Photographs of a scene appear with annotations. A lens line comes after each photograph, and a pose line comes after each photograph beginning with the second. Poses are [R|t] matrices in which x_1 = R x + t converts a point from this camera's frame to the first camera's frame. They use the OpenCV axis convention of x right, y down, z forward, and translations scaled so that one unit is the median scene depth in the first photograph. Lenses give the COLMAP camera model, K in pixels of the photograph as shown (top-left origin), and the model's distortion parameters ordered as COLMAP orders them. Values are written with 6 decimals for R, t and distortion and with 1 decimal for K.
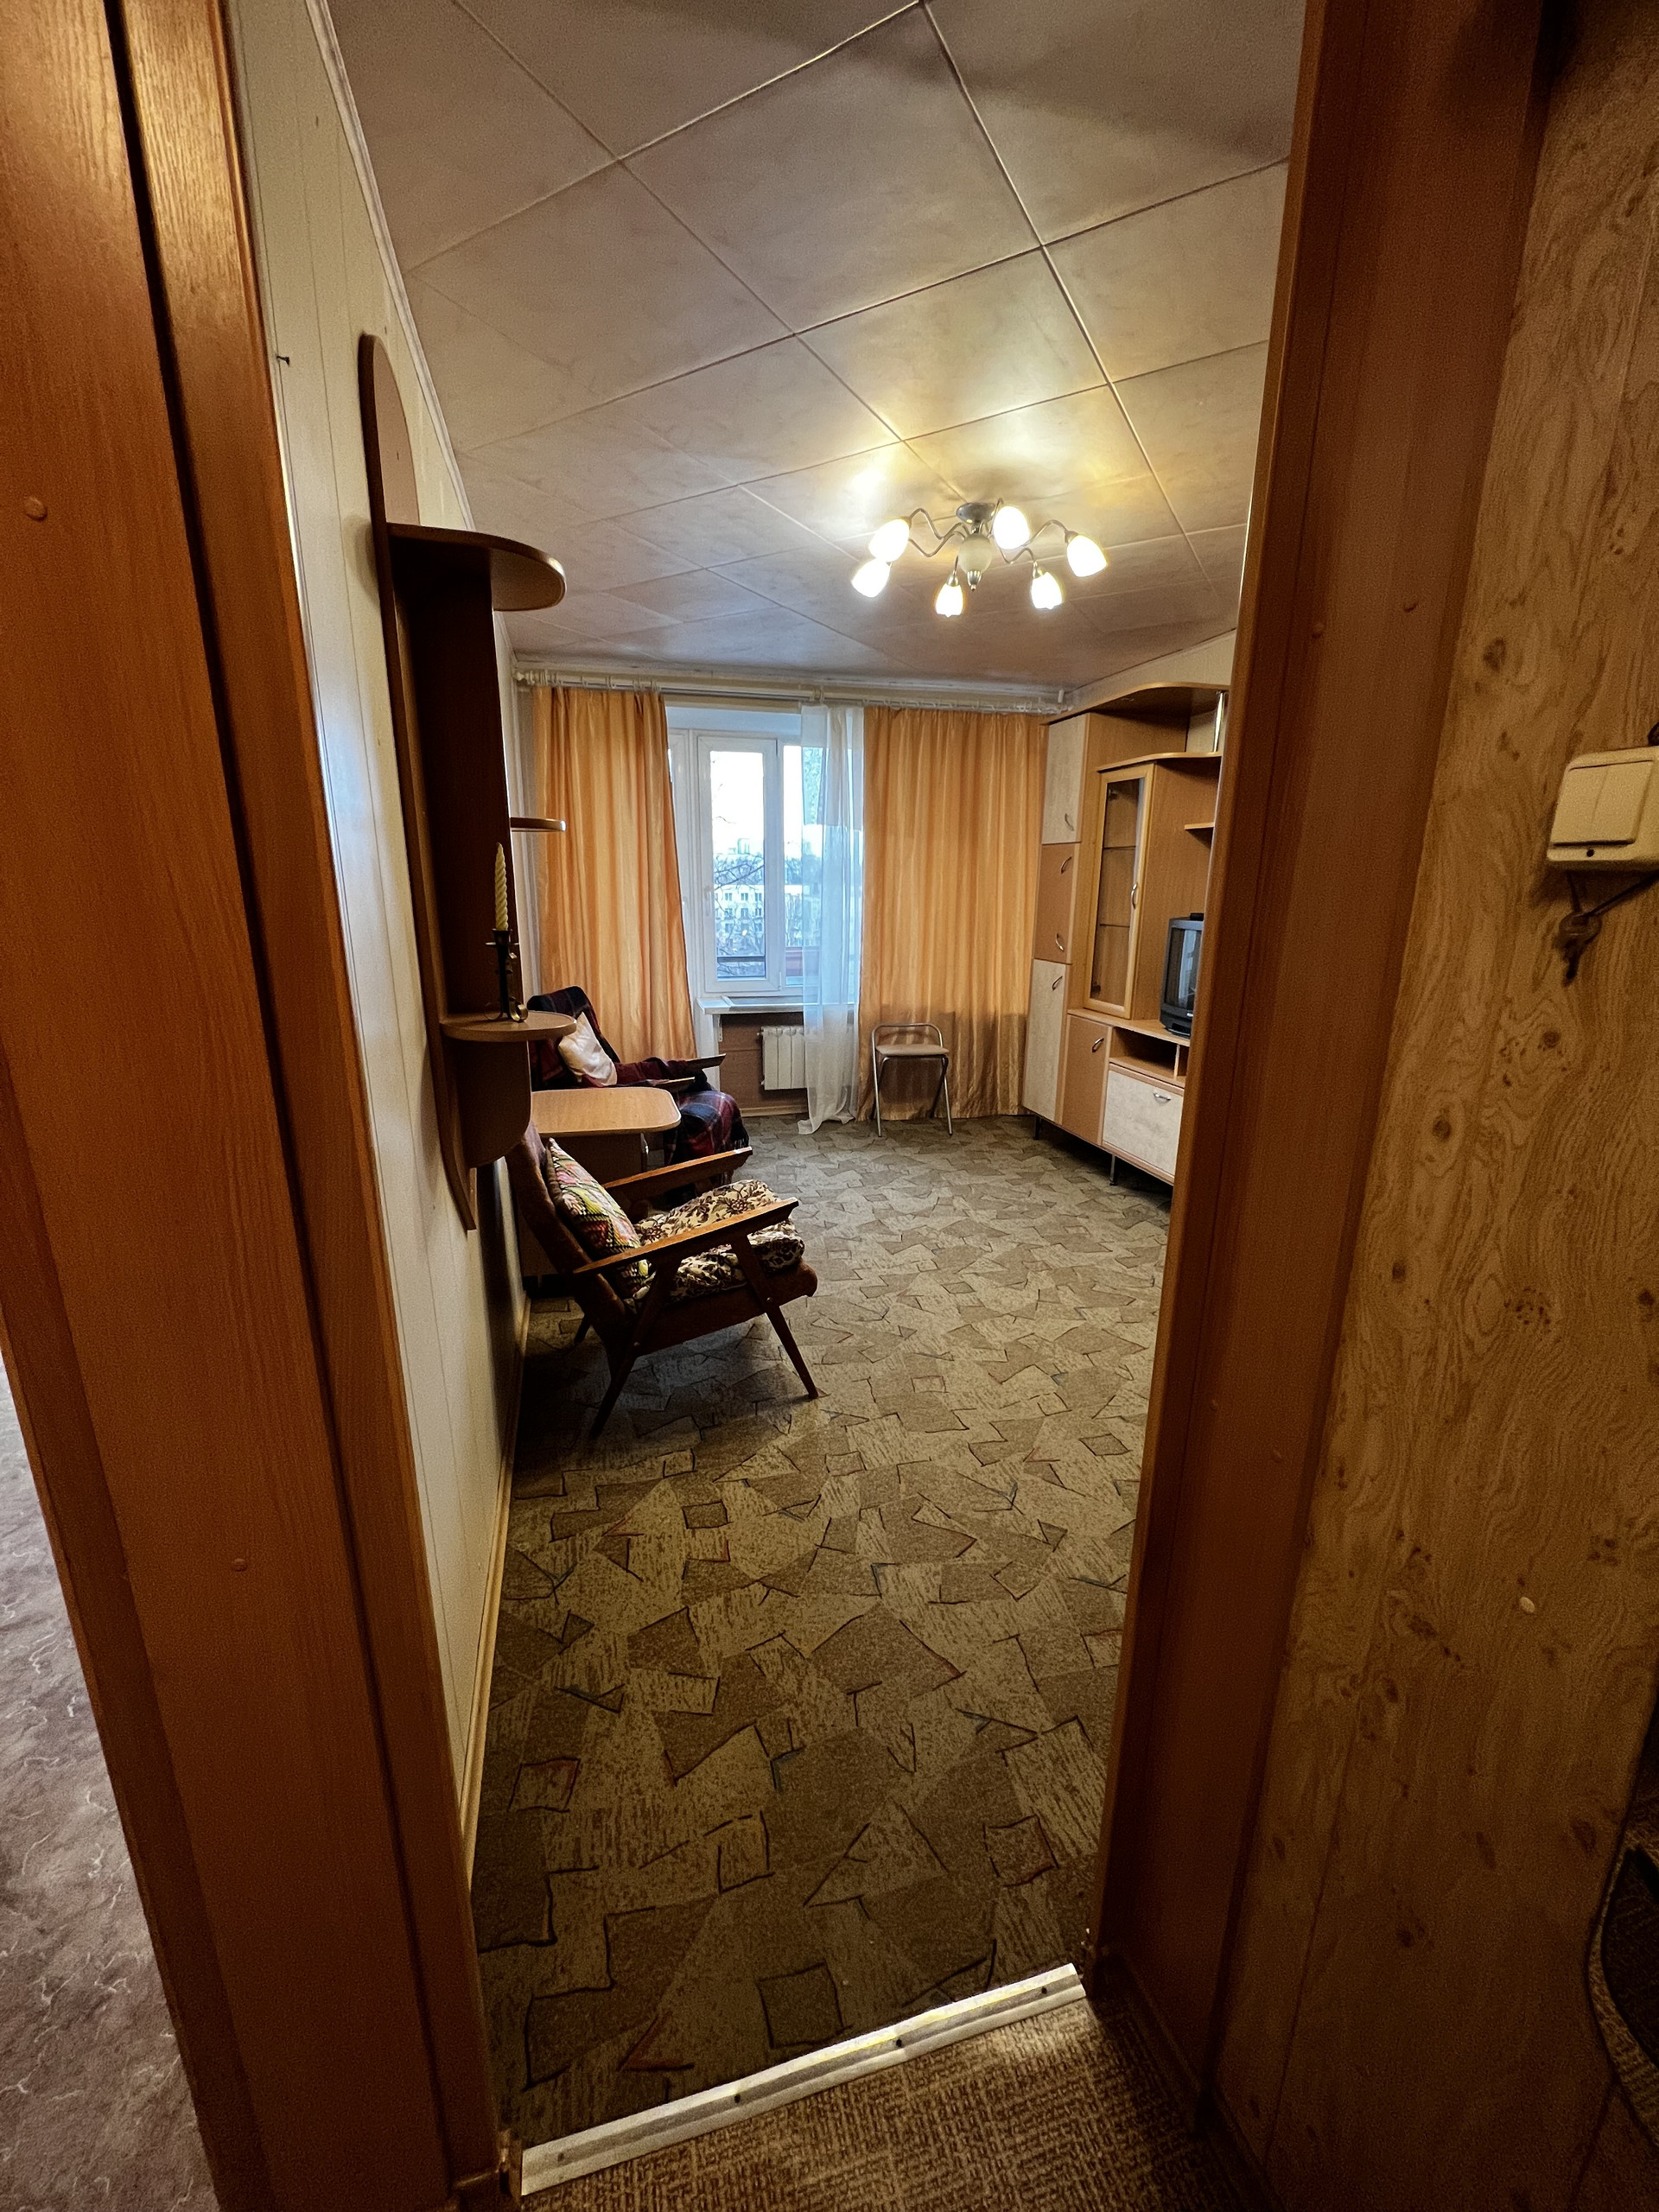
lens RADIAL K [[878.4, 0, 829.5], [0, 878.4, 1106.0], [0, 0, 1]] dist [-0.000311, -0.000141]
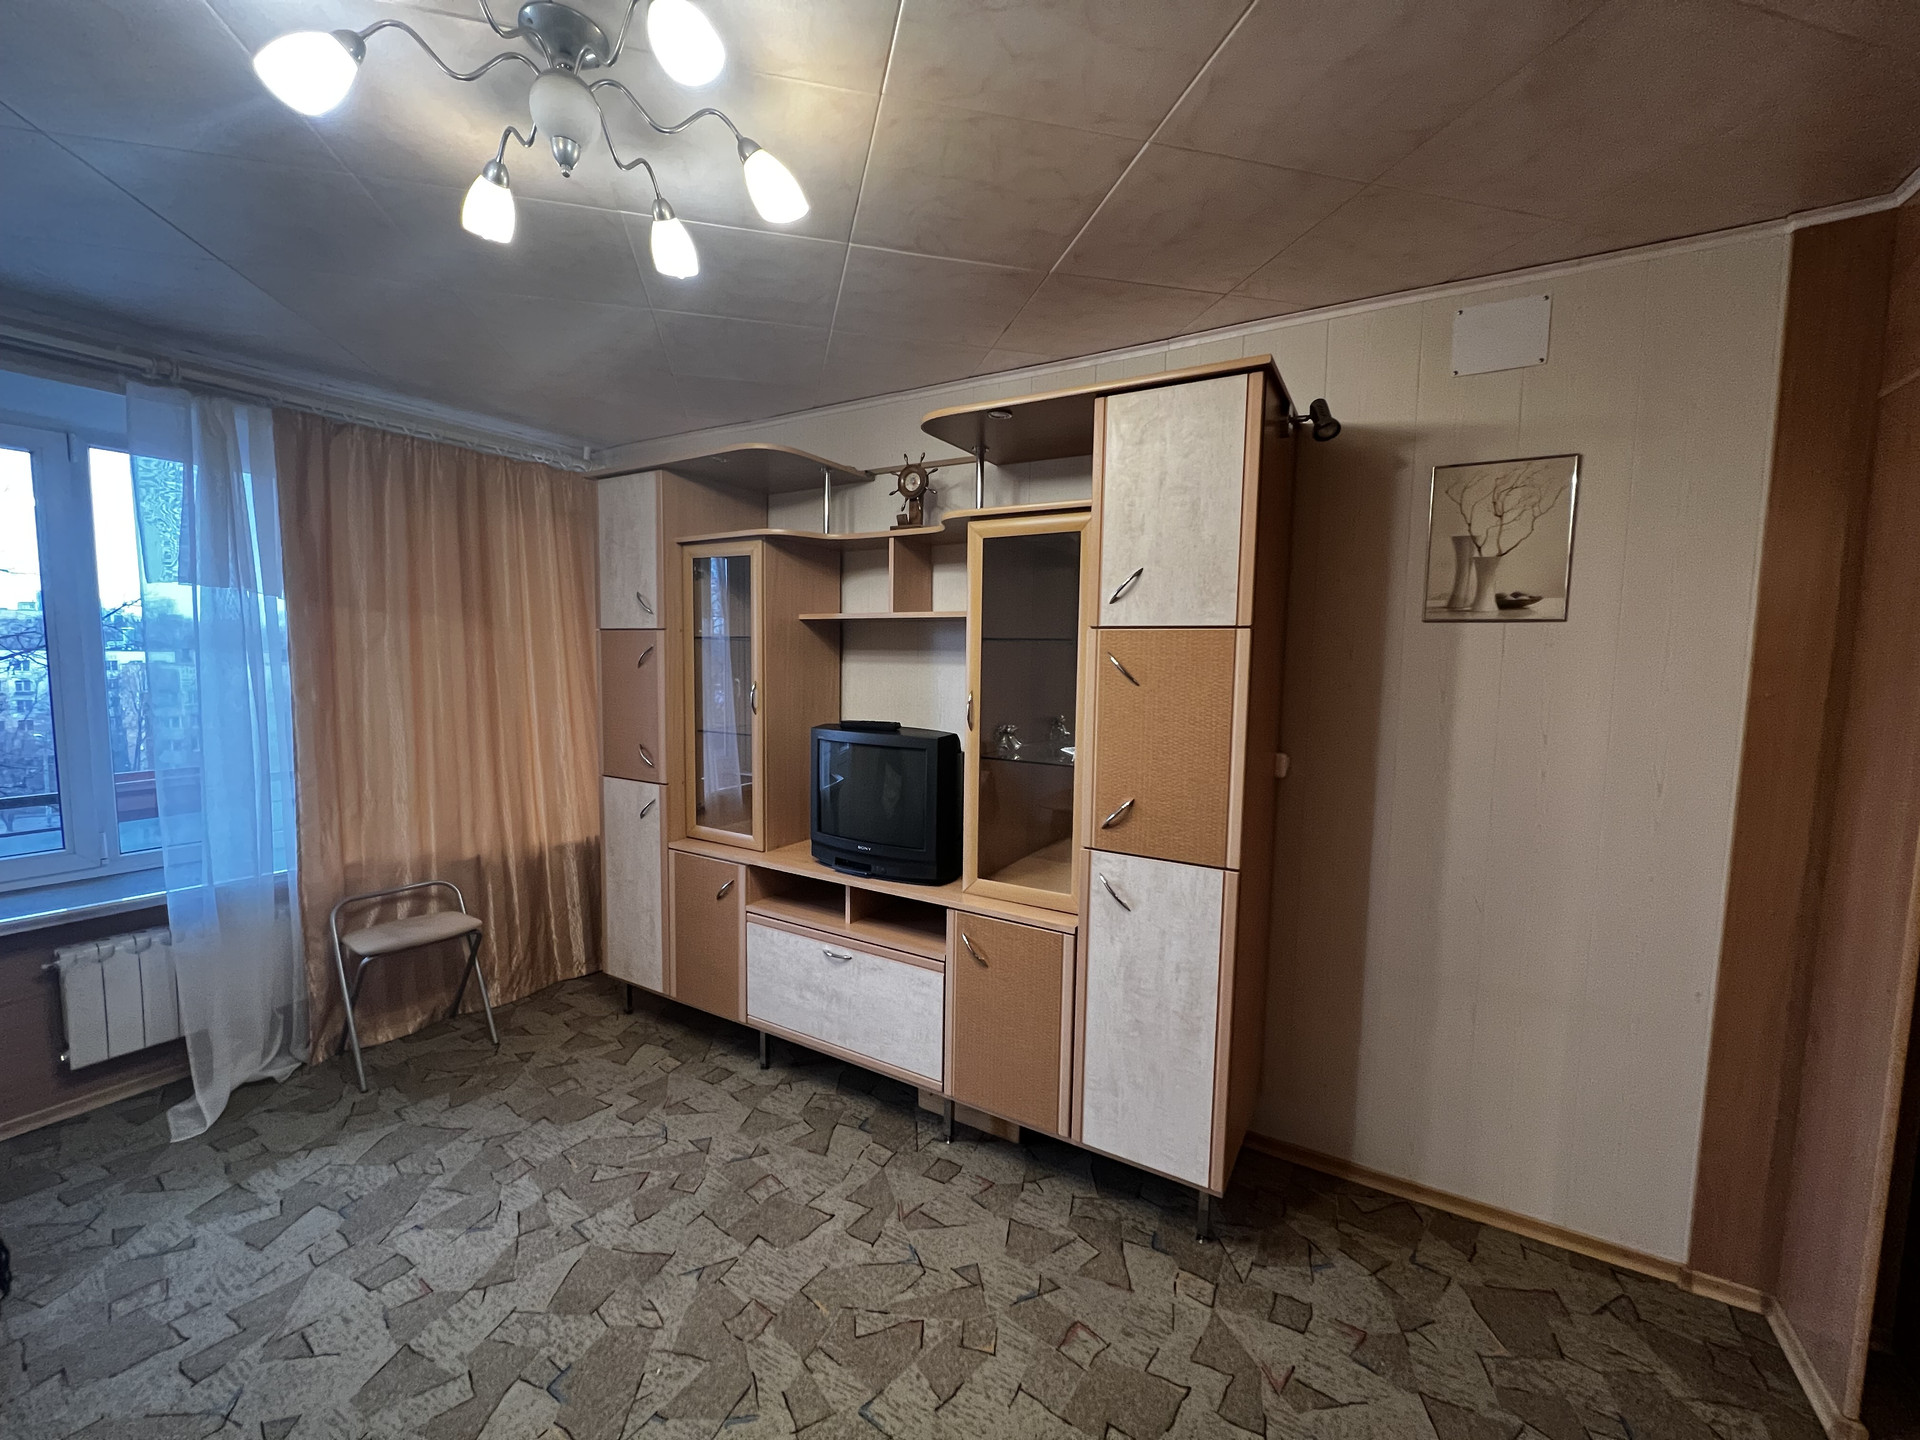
lens RADIAL K [[765.7, 0, 955.6], [0, 765.7, 719.8], [0, 0, 1]] dist [0.000464, -0.000023]
pose [[0.717054, -0.053799, 0.694938, -0.003815], [0.164141, 0.982011, -0.093342, -0.121939], [-0.677415, 0.180999, 0.712985, 0.375569]]
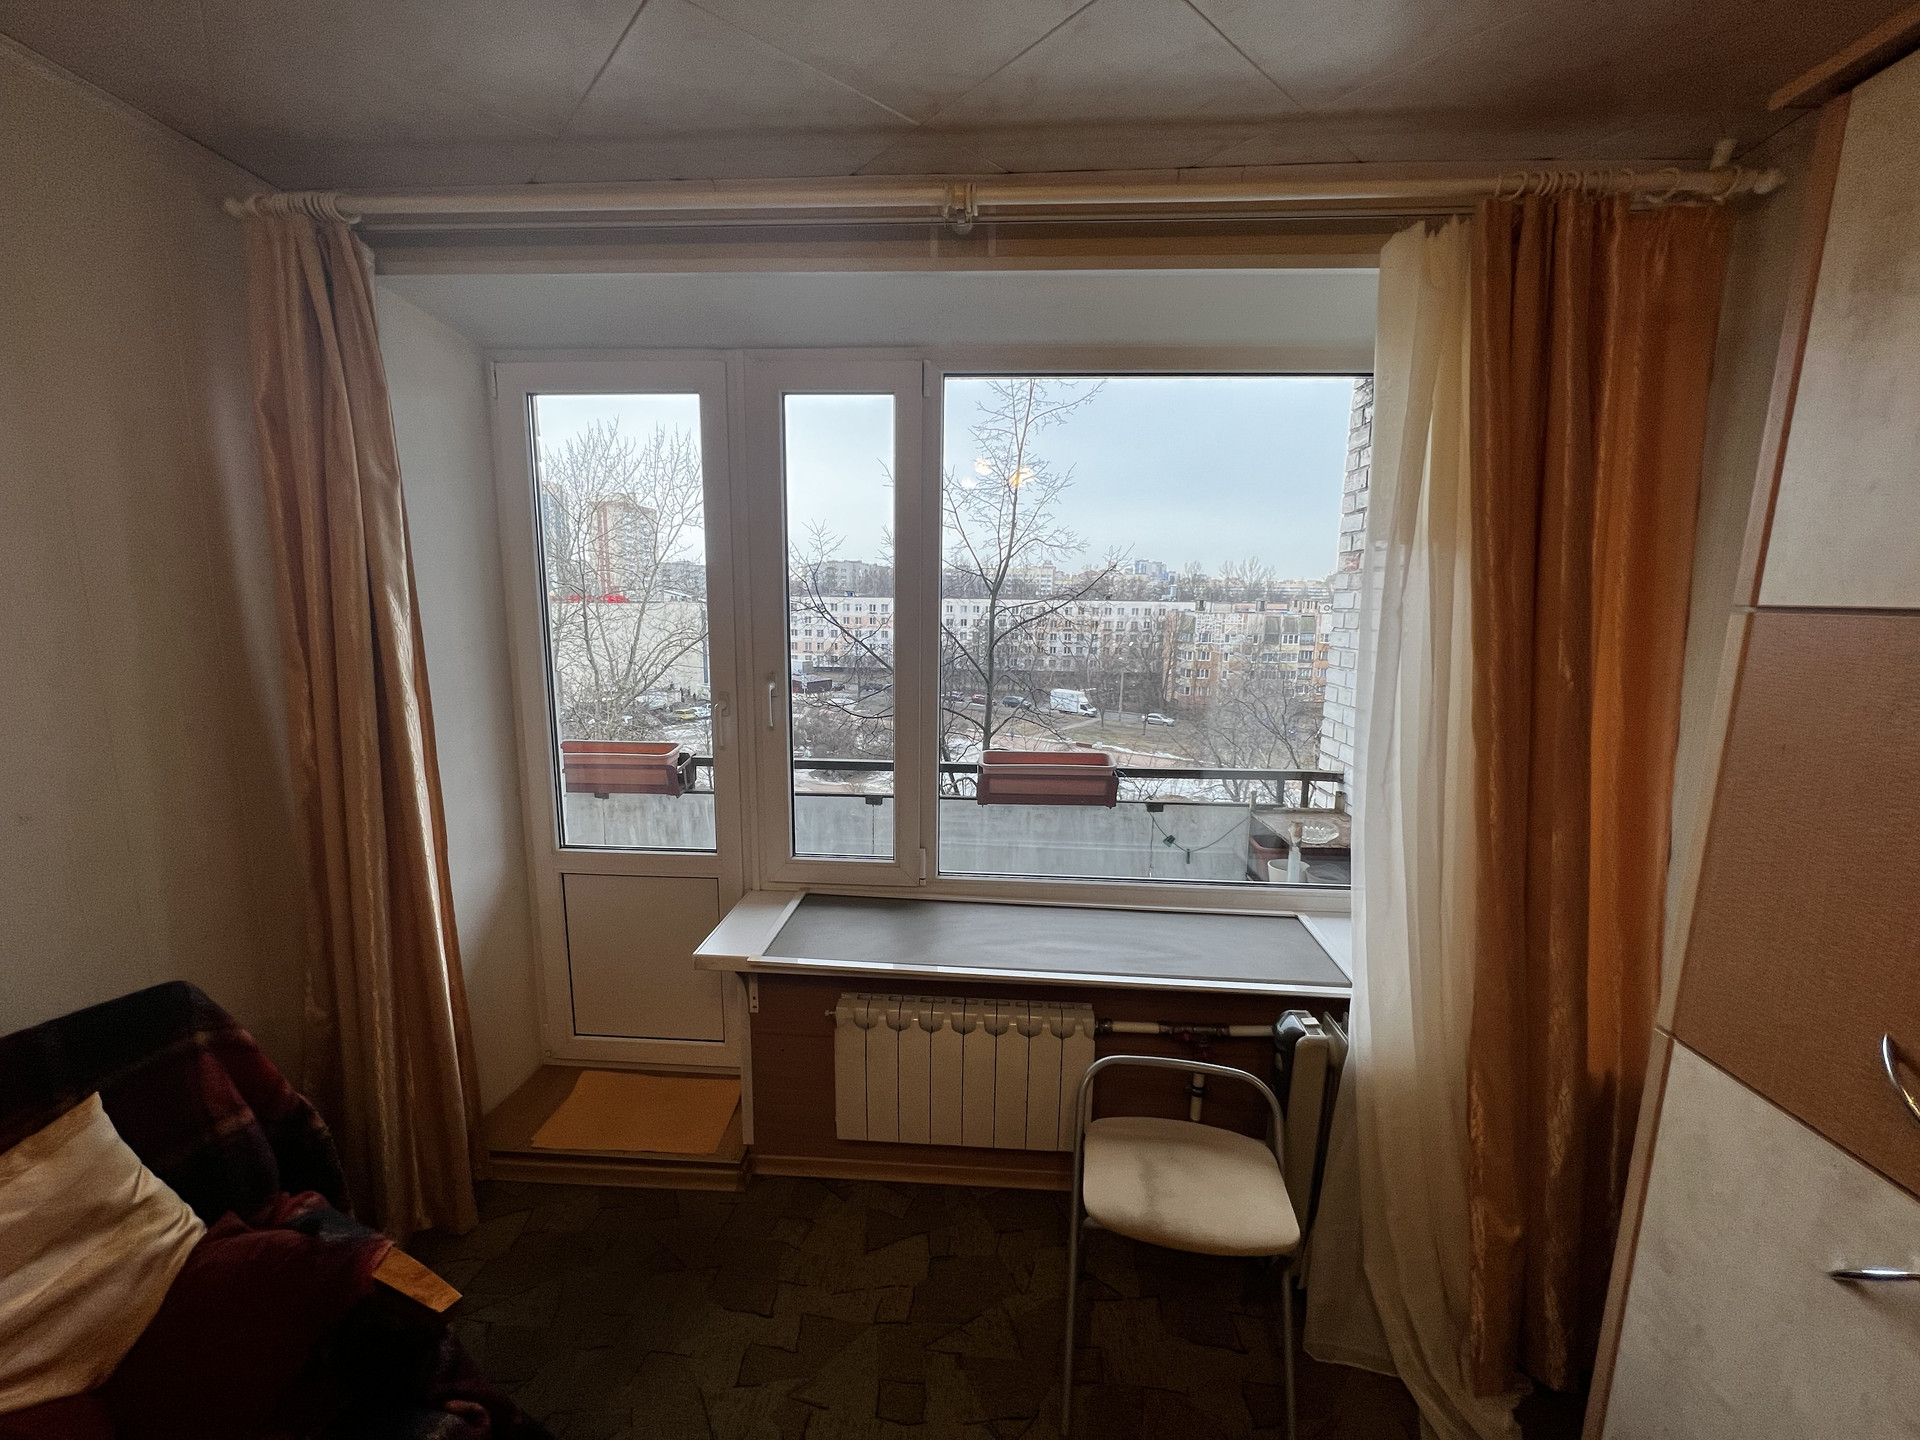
lens RADIAL K [[765.7, 0, 955.6], [0, 765.7, 719.8], [0, 0, 1]] dist [0.000464, -0.000023]
pose [[0.947372, 0.059128, -0.314626, 0.115293], [-0.087643, 0.993152, -0.077258, -0.260662], [0.307903, 0.100766, 0.946066, 0.833487]]
